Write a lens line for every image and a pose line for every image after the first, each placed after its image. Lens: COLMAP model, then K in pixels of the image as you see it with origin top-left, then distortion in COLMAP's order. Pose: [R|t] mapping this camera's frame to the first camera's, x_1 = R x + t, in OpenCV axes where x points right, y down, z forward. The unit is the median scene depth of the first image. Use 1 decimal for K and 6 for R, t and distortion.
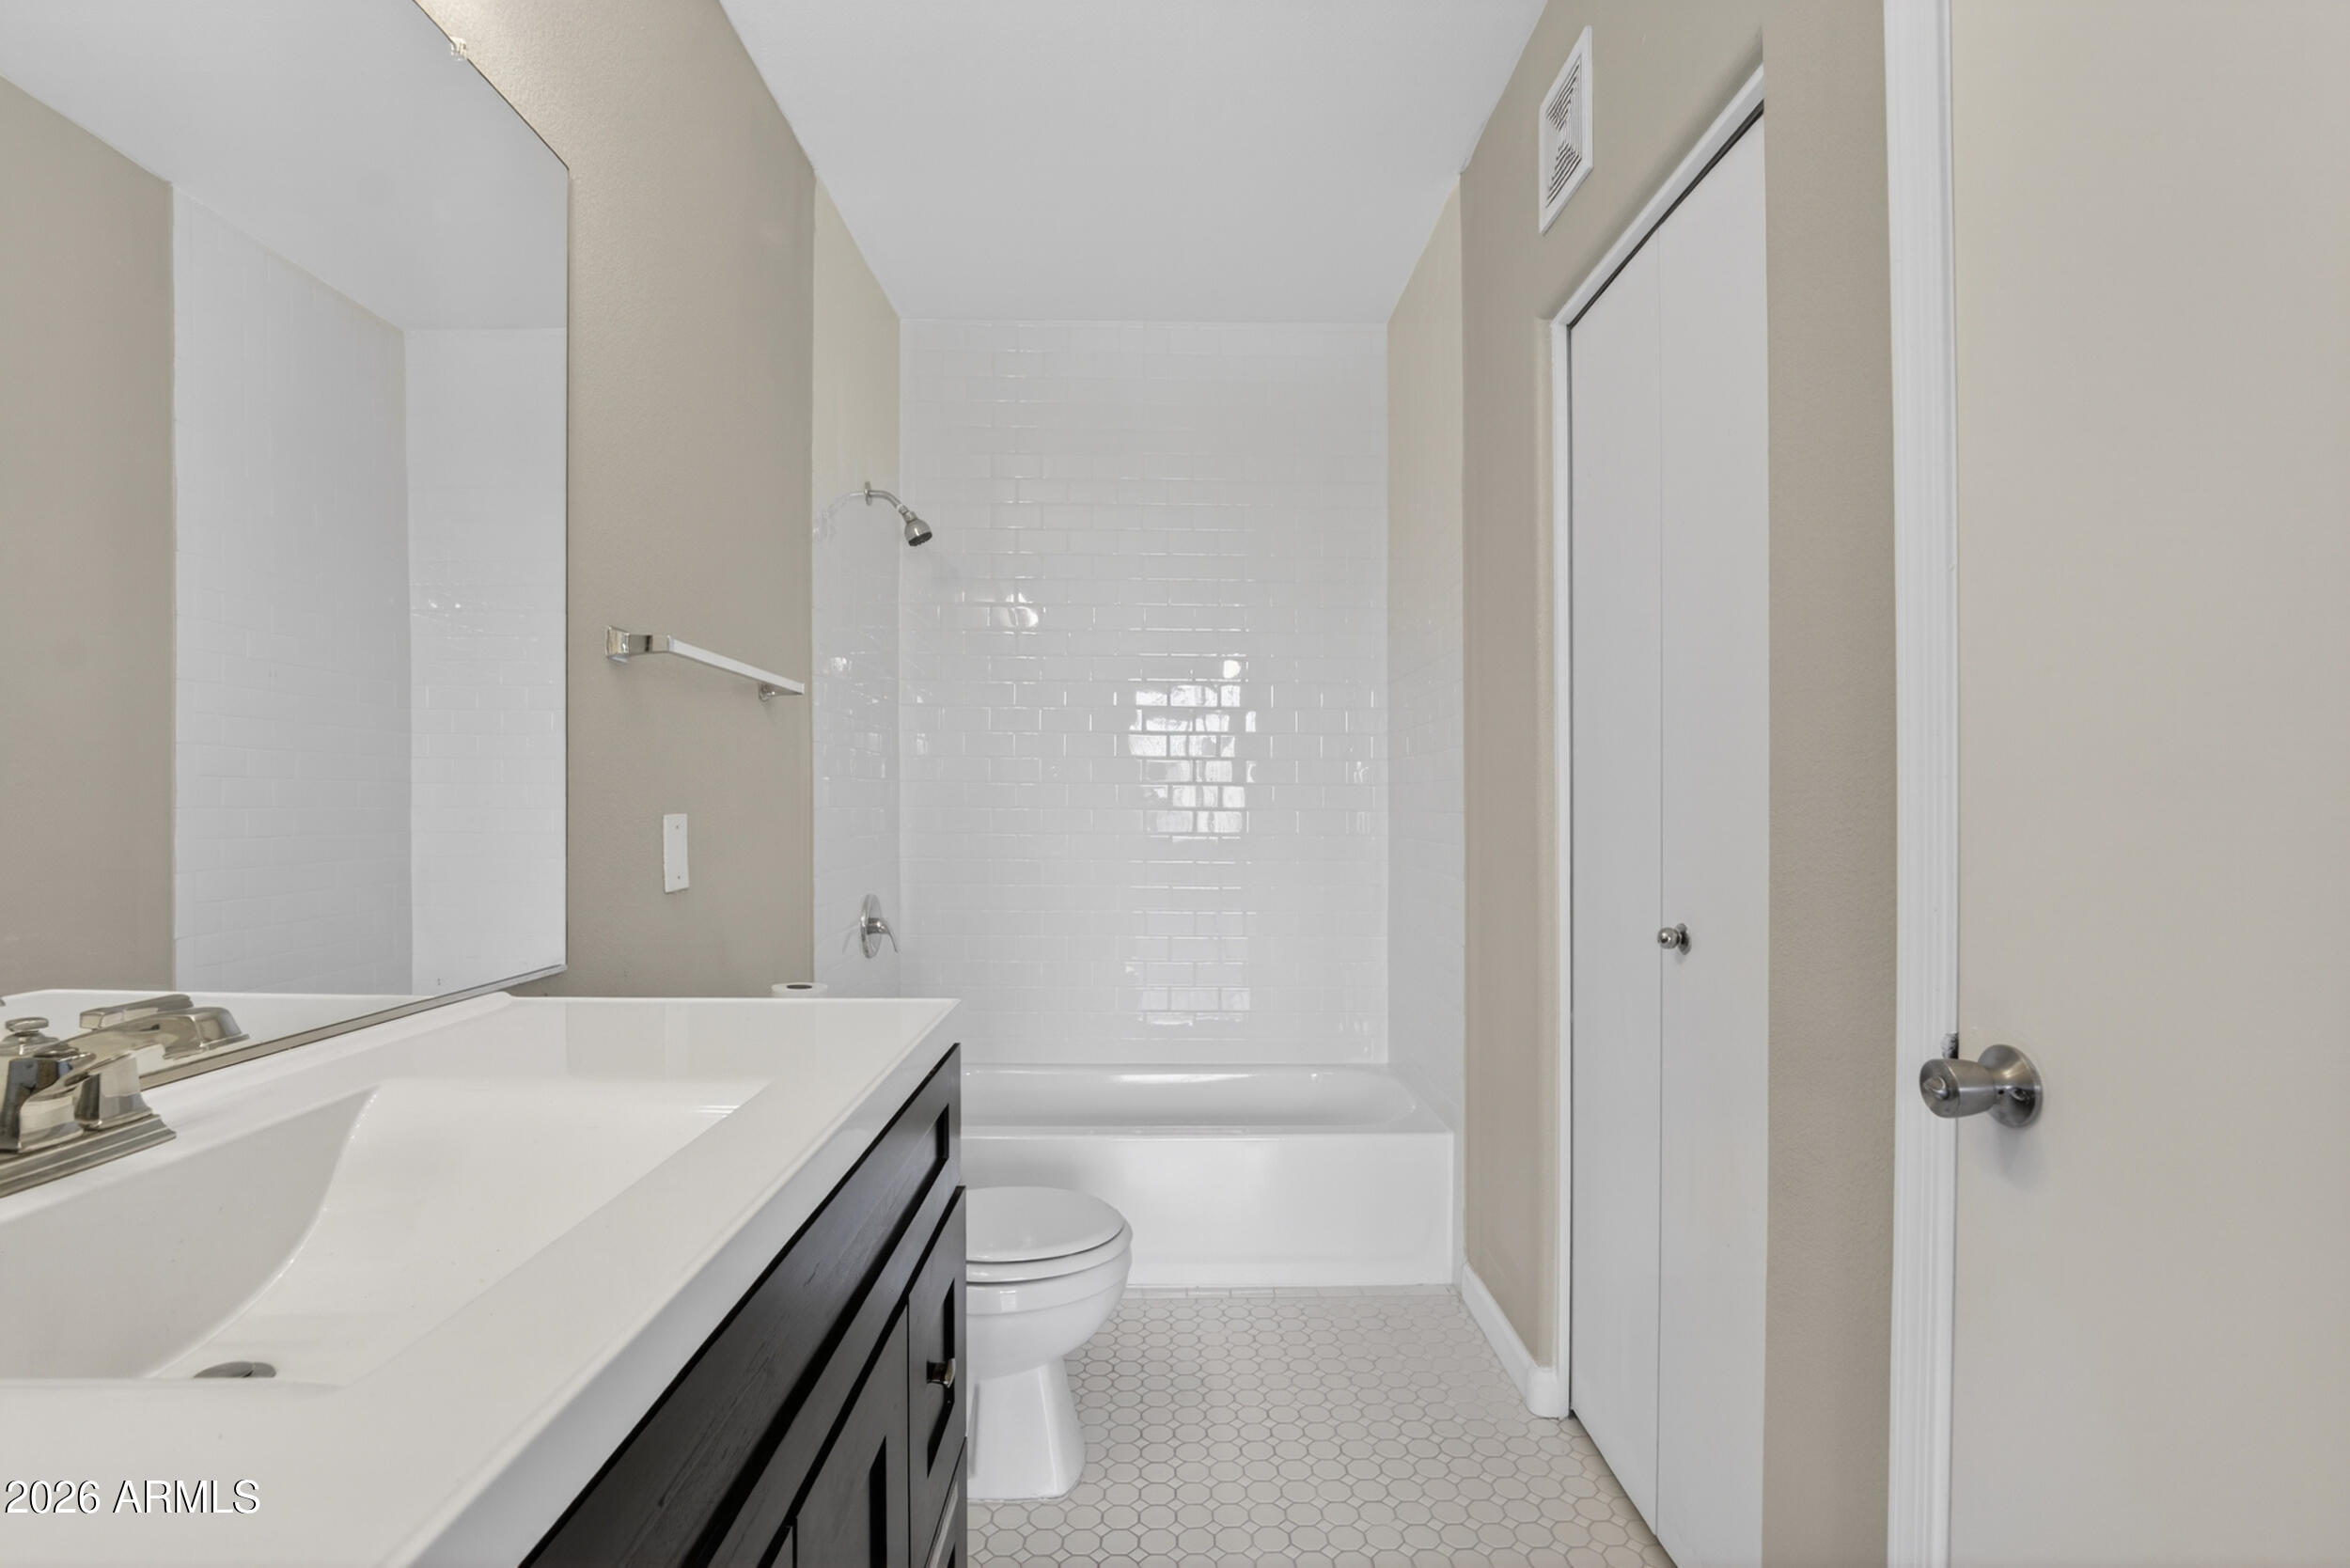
lens RADIAL K [[1099.5, 0, 1174.6], [0, 1099.5, 790.1], [0, 0, 1]] dist [-0.036873, 0.008072]
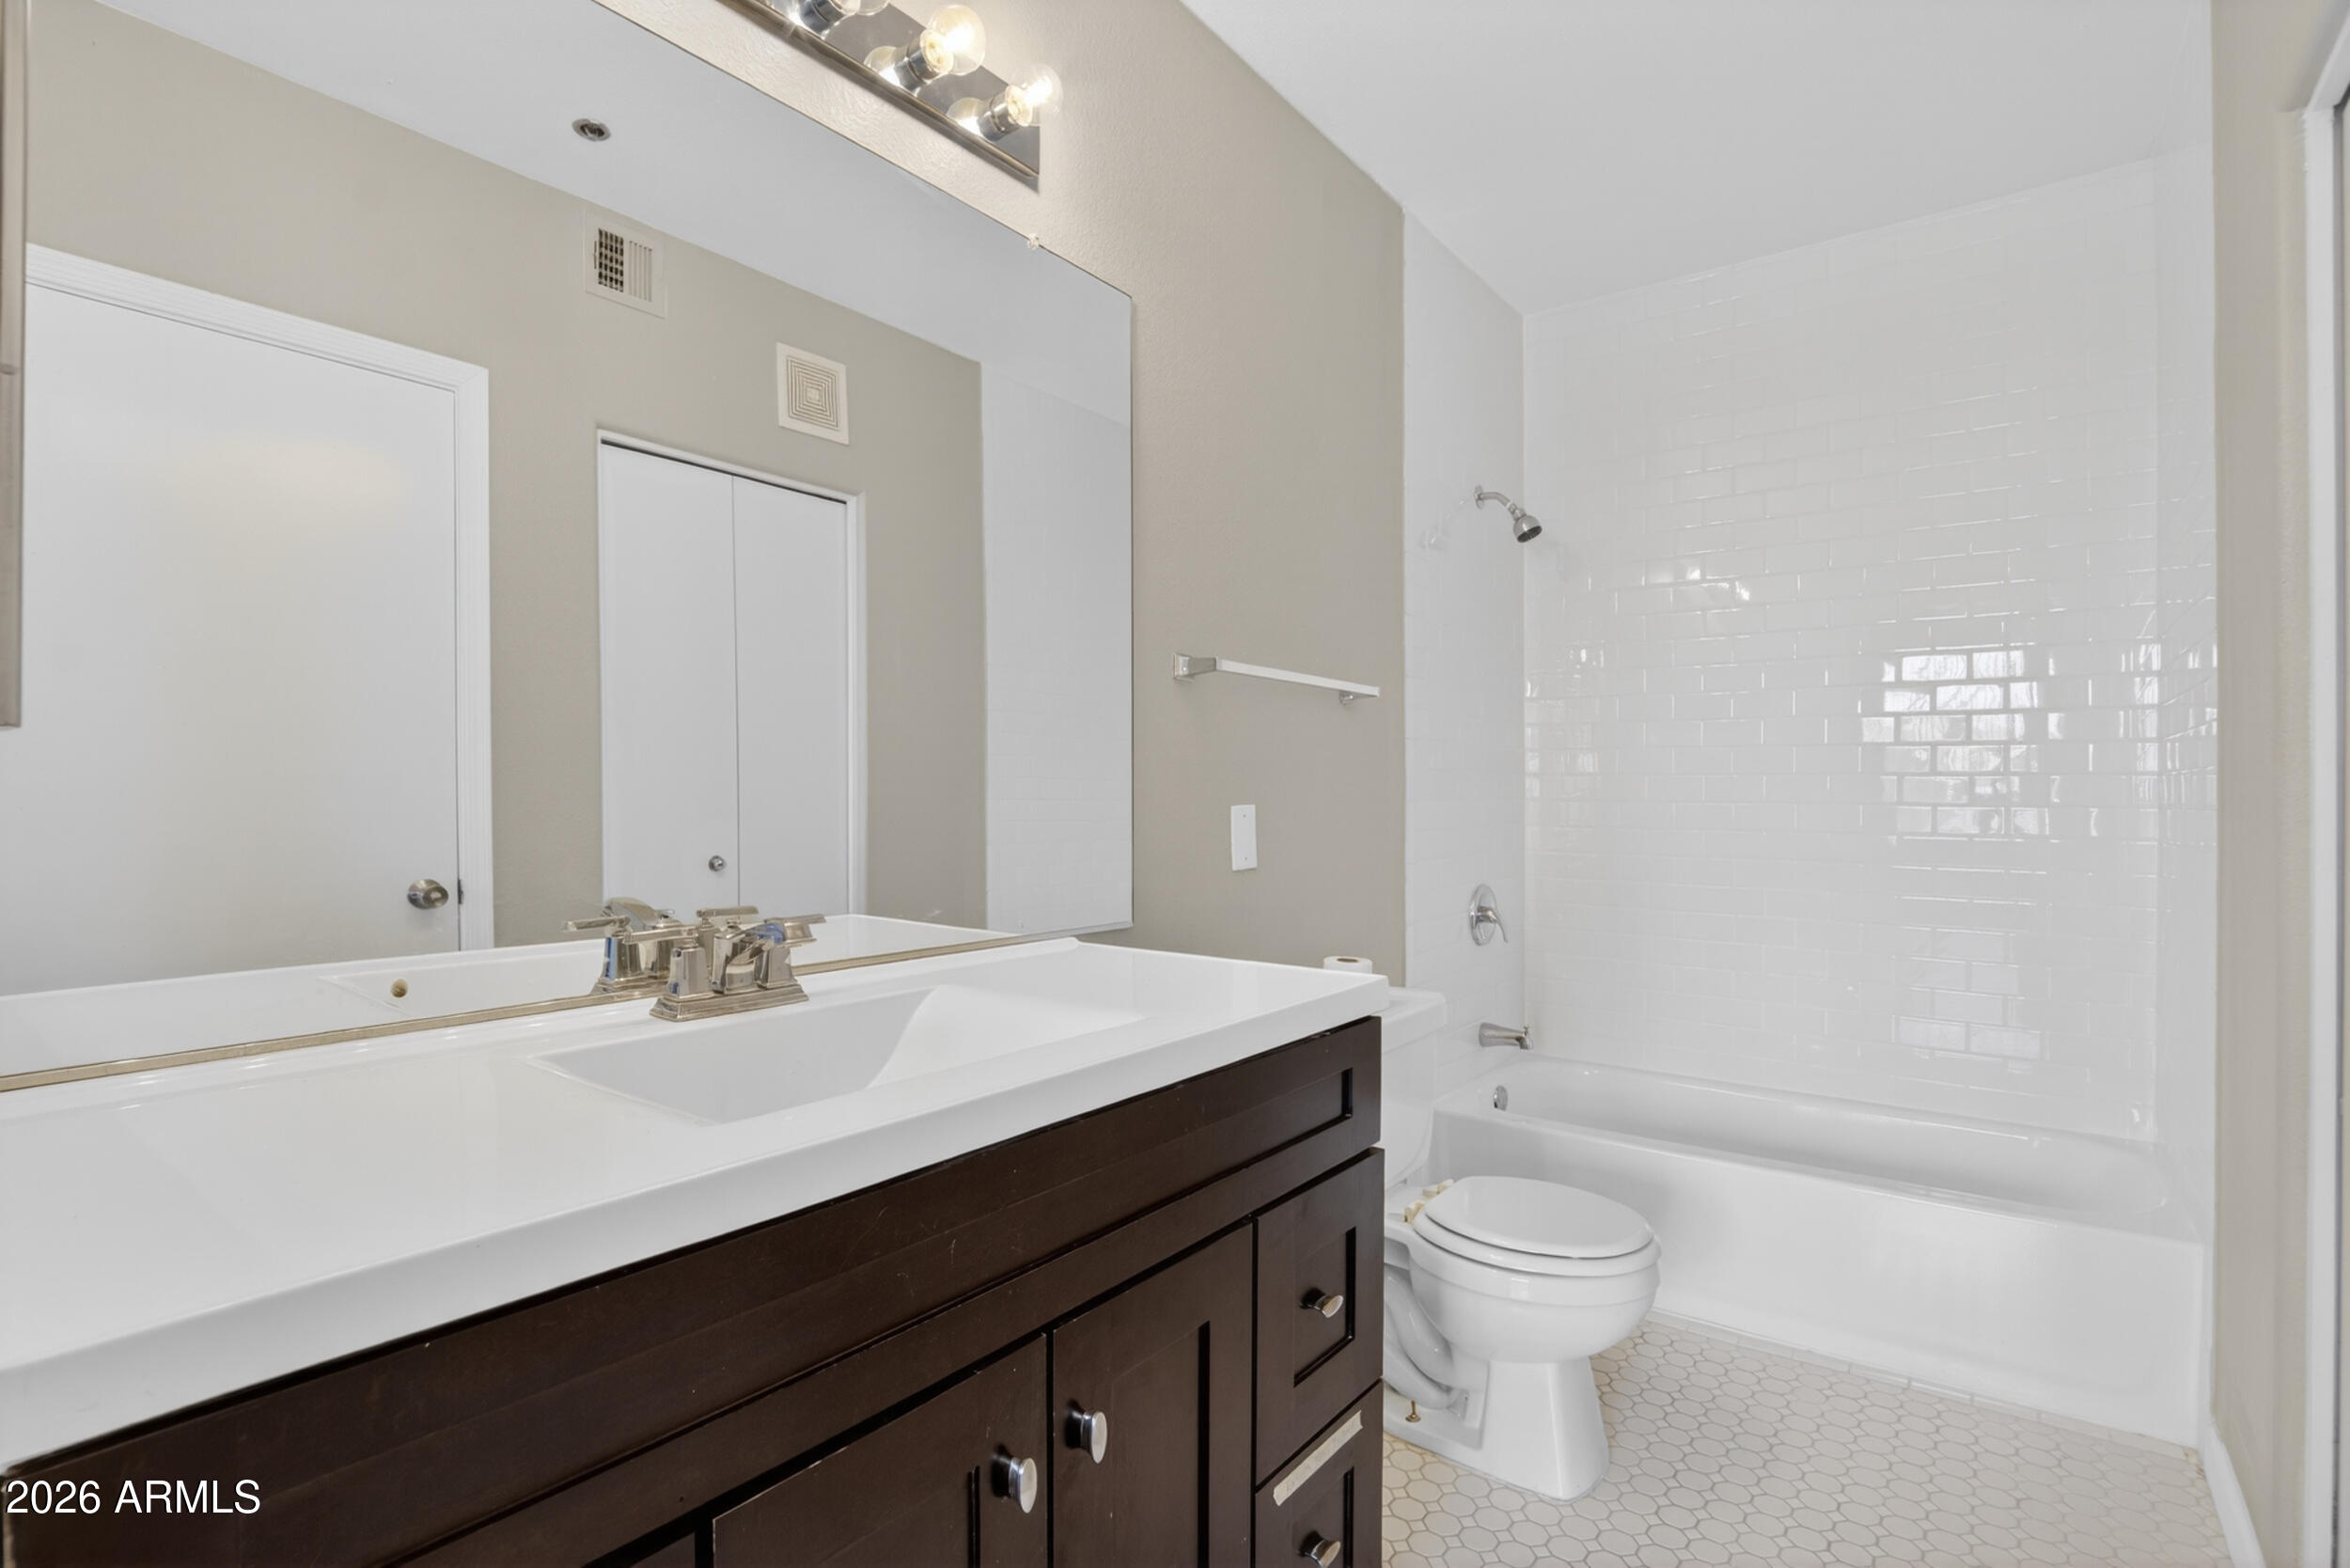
lens RADIAL K [[1099.5, 0, 1174.6], [0, 1099.5, 790.1], [0, 0, 1]] dist [-0.036873, 0.008072]
pose [[0.786024, -0.002957, -0.618188, 0.190373], [0.006346, 0.999974, 0.003286, 0.000730], [0.618163, -0.006506, 0.786023, 0.011908]]
